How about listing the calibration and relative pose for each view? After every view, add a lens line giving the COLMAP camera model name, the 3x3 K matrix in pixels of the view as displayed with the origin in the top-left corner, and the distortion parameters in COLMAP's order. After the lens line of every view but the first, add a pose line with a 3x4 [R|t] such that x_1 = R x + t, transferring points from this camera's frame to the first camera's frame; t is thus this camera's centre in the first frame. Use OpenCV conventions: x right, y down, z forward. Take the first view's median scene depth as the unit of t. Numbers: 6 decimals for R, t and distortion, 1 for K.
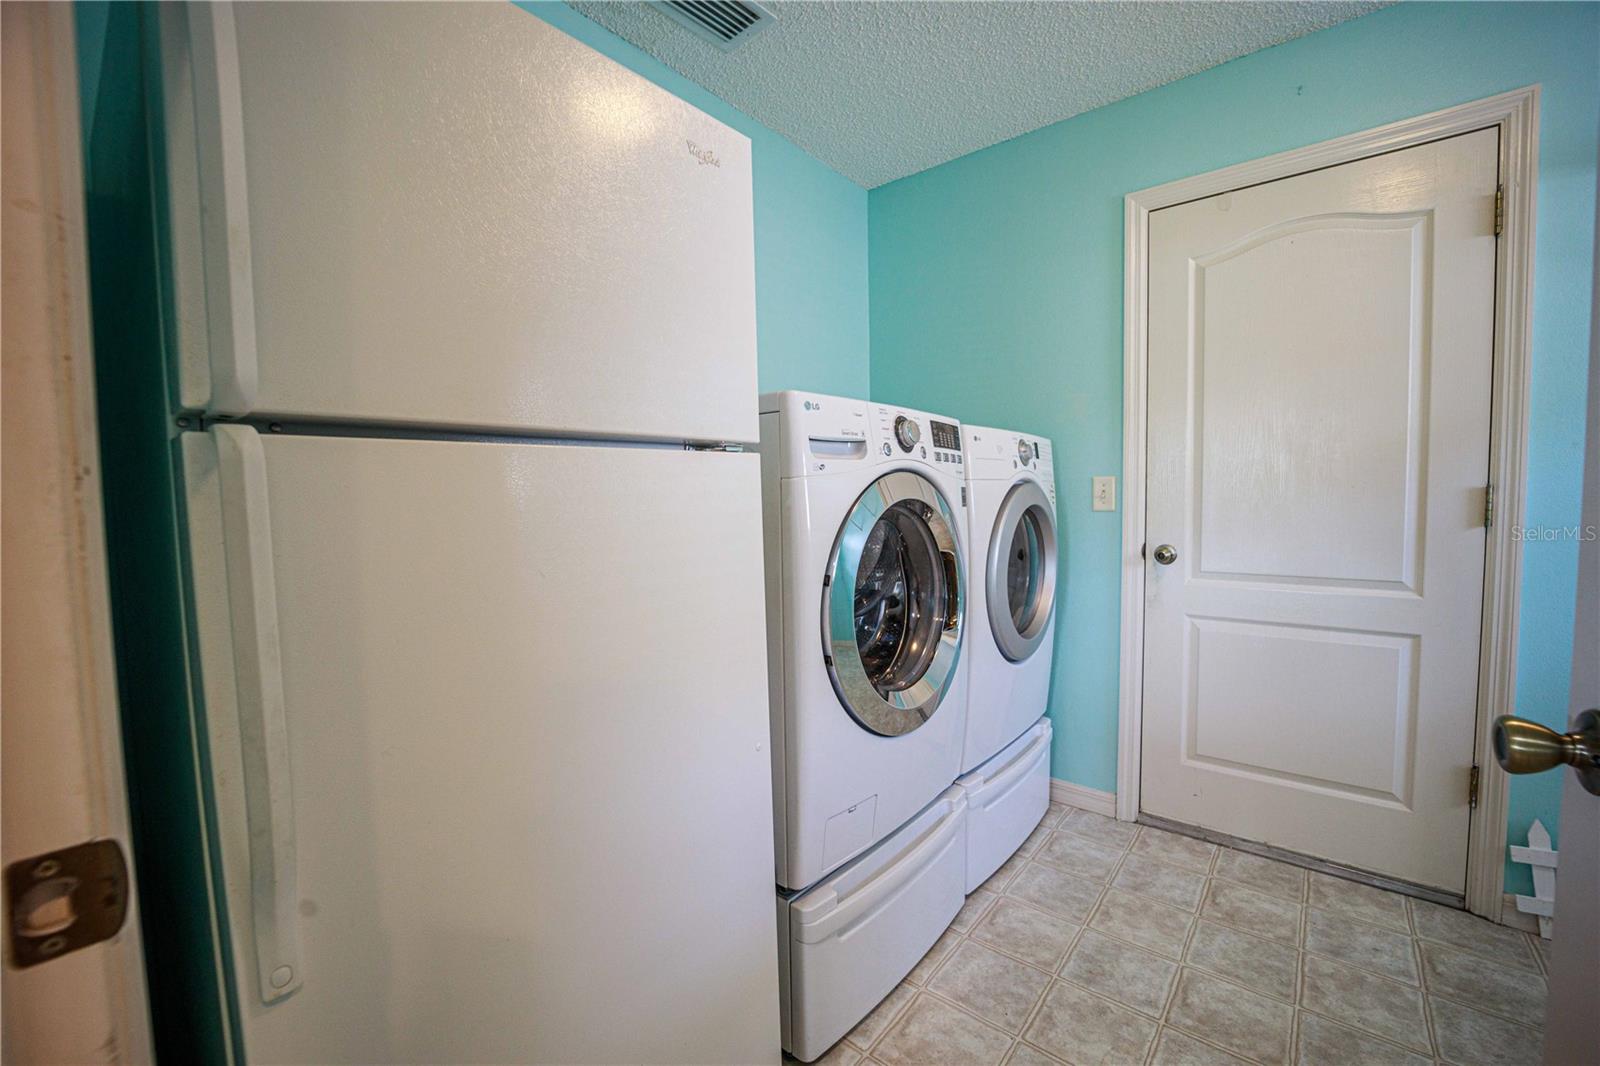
lens RADIAL K [[646.9, 0, 798.1], [0, 646.9, 534.9], [0, 0, 1]] dist [-0.024052, -0.000362]
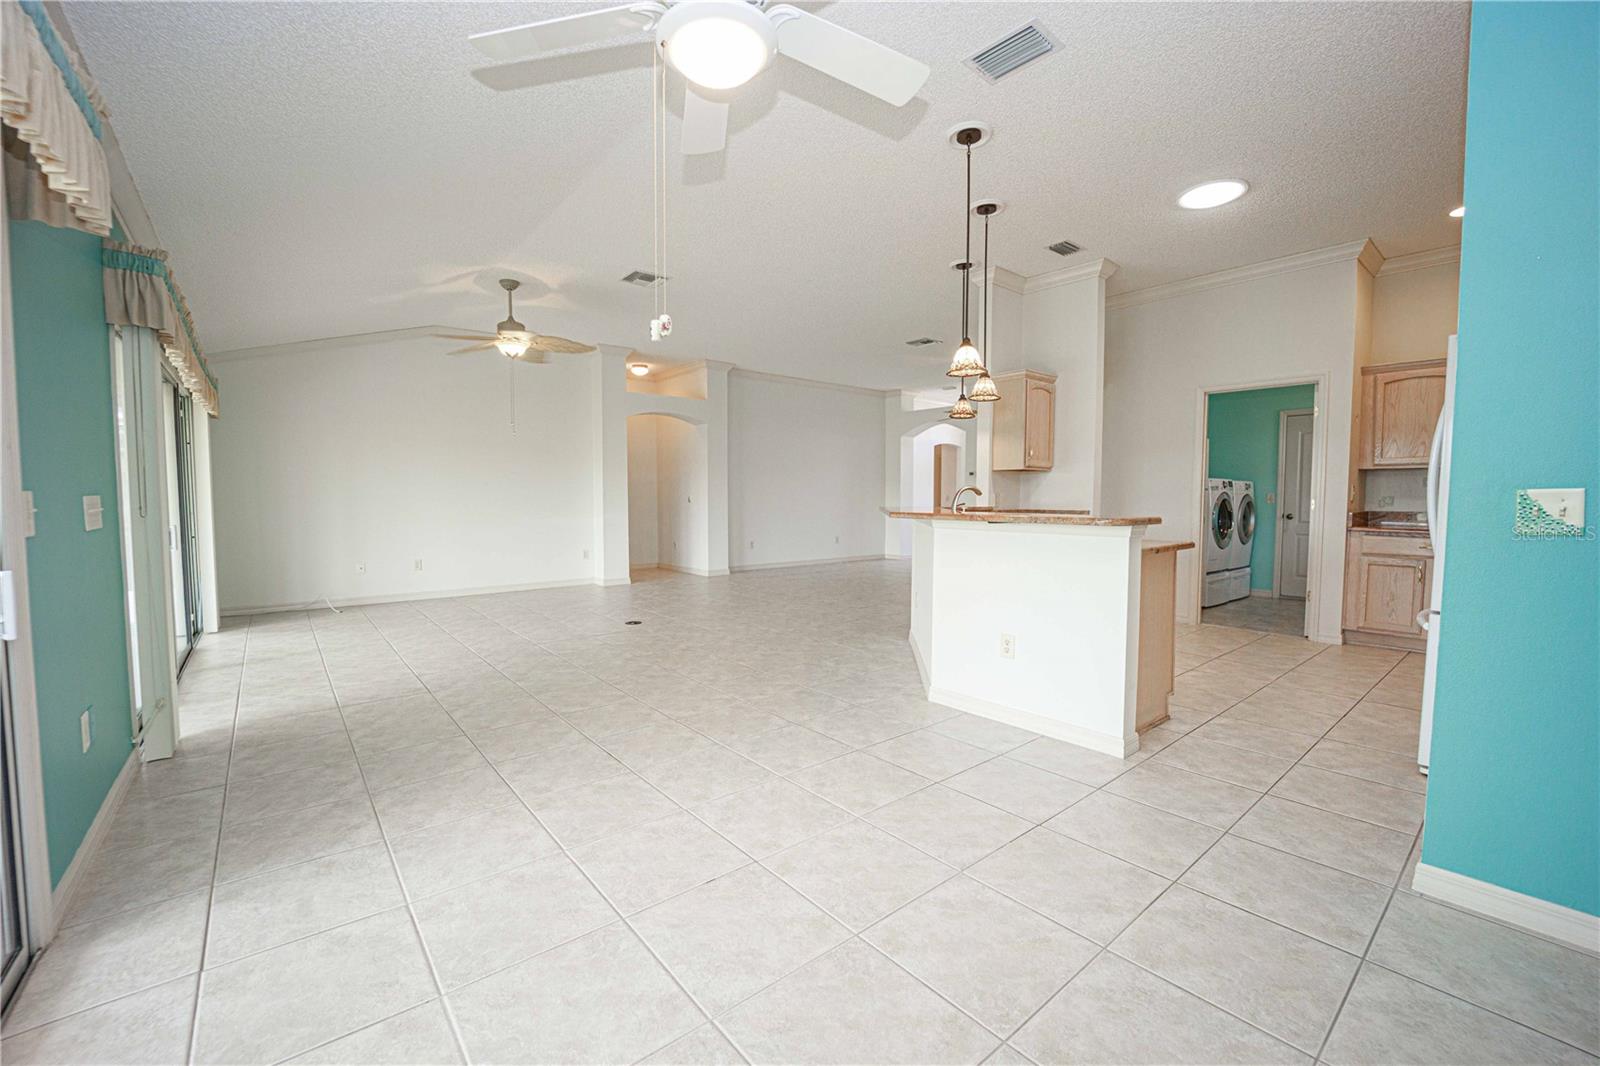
lens RADIAL K [[646.9, 0, 798.0], [0, 646.9, 535.0], [0, 0, 1]] dist [-0.024052, -0.000362]
pose [[0.978721, 0.029341, -0.203088, -1.436907], [-0.029523, 0.999562, 0.002136, 0.221013], [0.203062, 0.003905, 0.979158, -3.162599]]
